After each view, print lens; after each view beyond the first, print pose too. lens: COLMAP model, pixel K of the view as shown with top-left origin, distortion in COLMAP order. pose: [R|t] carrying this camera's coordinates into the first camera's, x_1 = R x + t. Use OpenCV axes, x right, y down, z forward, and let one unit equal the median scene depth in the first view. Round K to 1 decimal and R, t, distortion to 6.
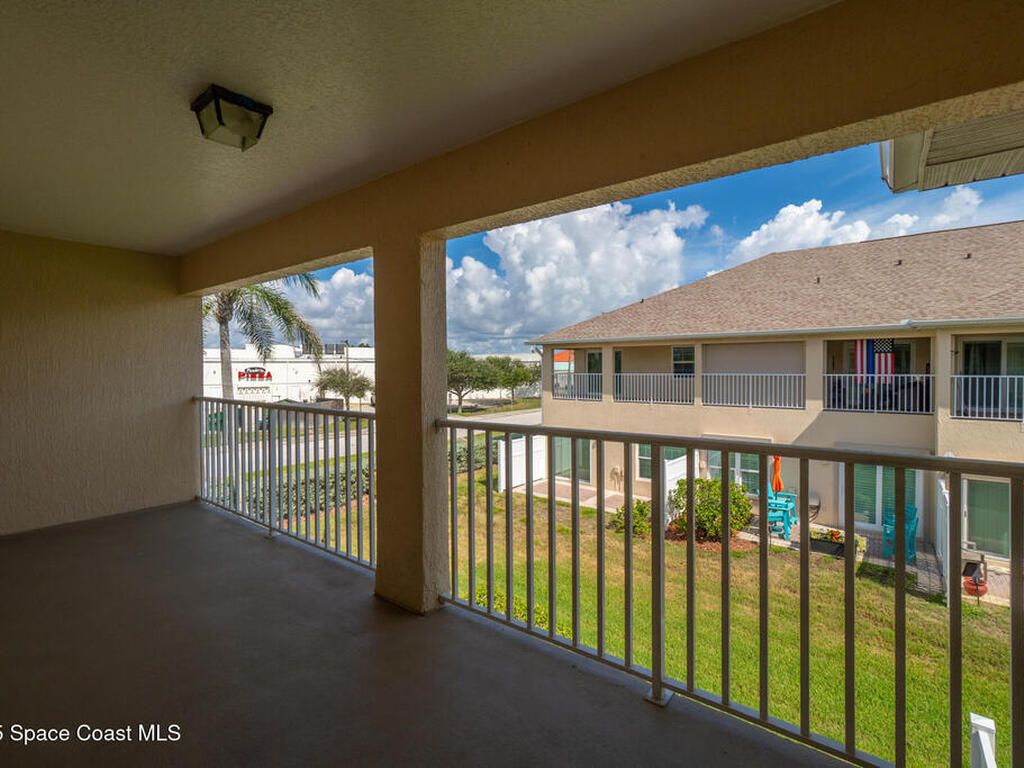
lens RADIAL K [[502.4, 0, 501.8], [0, 502.4, 382.6], [0, 0, 1]] dist [-0.002546, 0.001233]
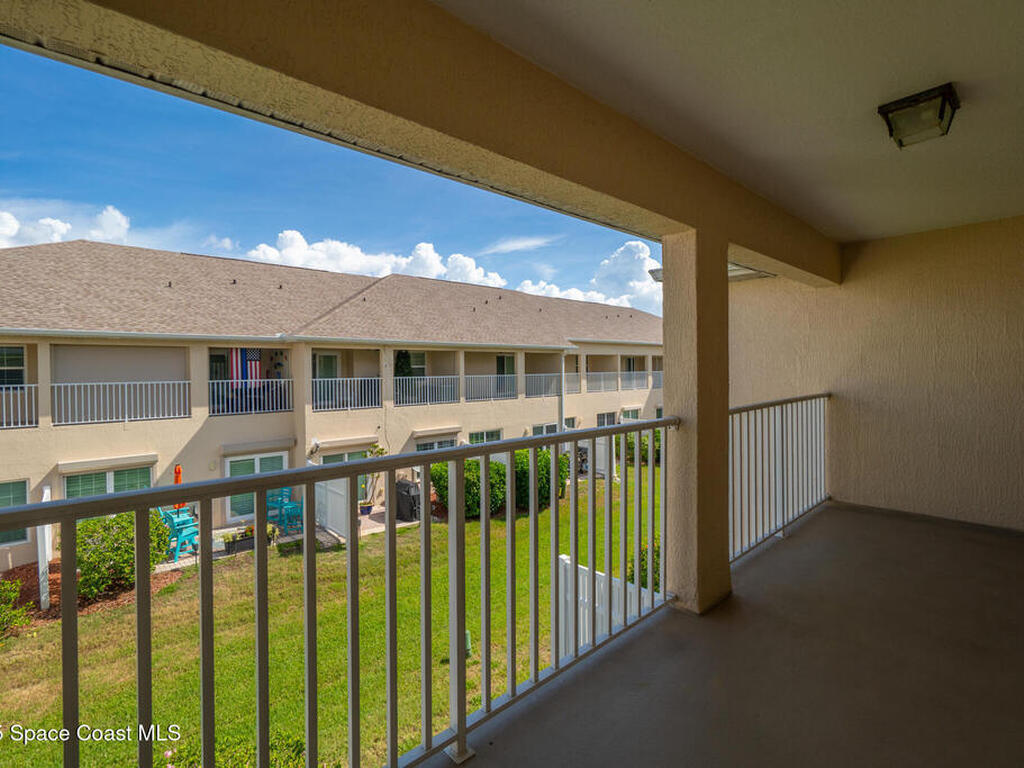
lens RADIAL K [[502.4, 0, 502.8], [0, 502.4, 381.0], [0, 0, 1]] dist [-0.002546, 0.001233]
pose [[0.172104, -0.019405, 0.984888, -0.250064], [0.039812, 0.999126, 0.012729, -0.005383], [-0.984274, 0.037019, 0.172726, 0.241358]]
